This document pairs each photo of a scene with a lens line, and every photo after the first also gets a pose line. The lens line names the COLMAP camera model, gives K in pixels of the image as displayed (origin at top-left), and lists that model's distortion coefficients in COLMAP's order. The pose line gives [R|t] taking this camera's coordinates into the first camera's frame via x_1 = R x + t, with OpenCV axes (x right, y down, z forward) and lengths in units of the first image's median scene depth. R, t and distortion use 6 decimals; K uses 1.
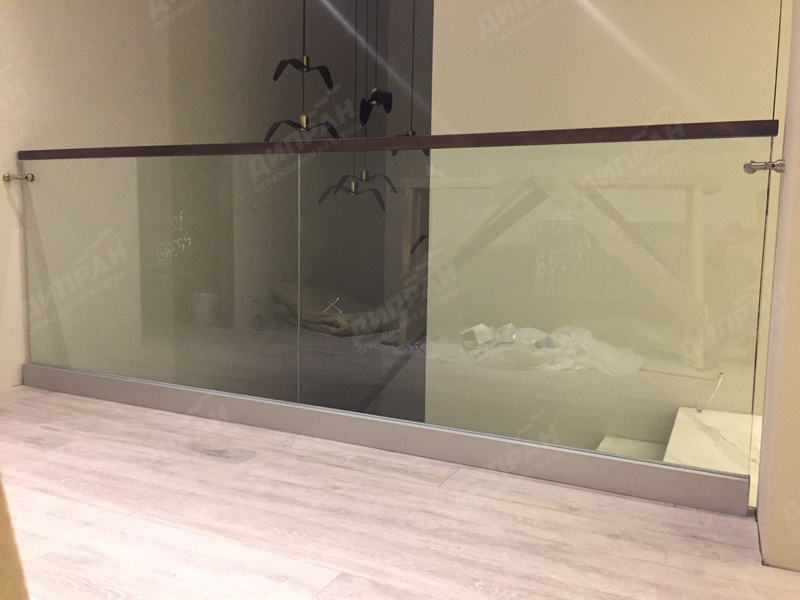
lens RADIAL K [[686.9, 0, 397.9], [0, 686.9, 300.5], [0, 0, 1]] dist [0.036949, -0.069539]
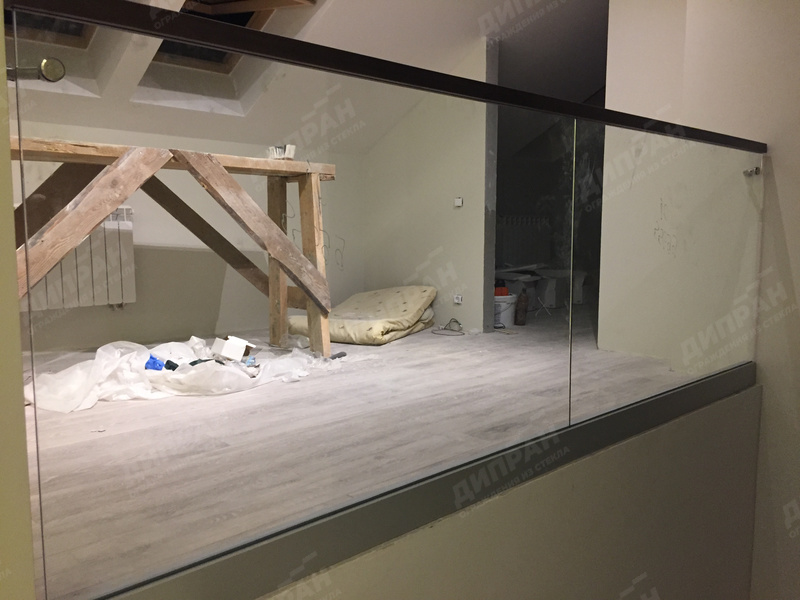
lens RADIAL K [[686.9, 0, 394.1], [0, 686.9, 303.3], [0, 0, 1]] dist [0.036949, -0.069539]
pose [[-0.341845, 0.086016, -0.935811, 0.762408], [-0.111426, 0.985068, 0.131246, -0.088642], [0.933127, 0.149140, -0.327156, 1.173377]]
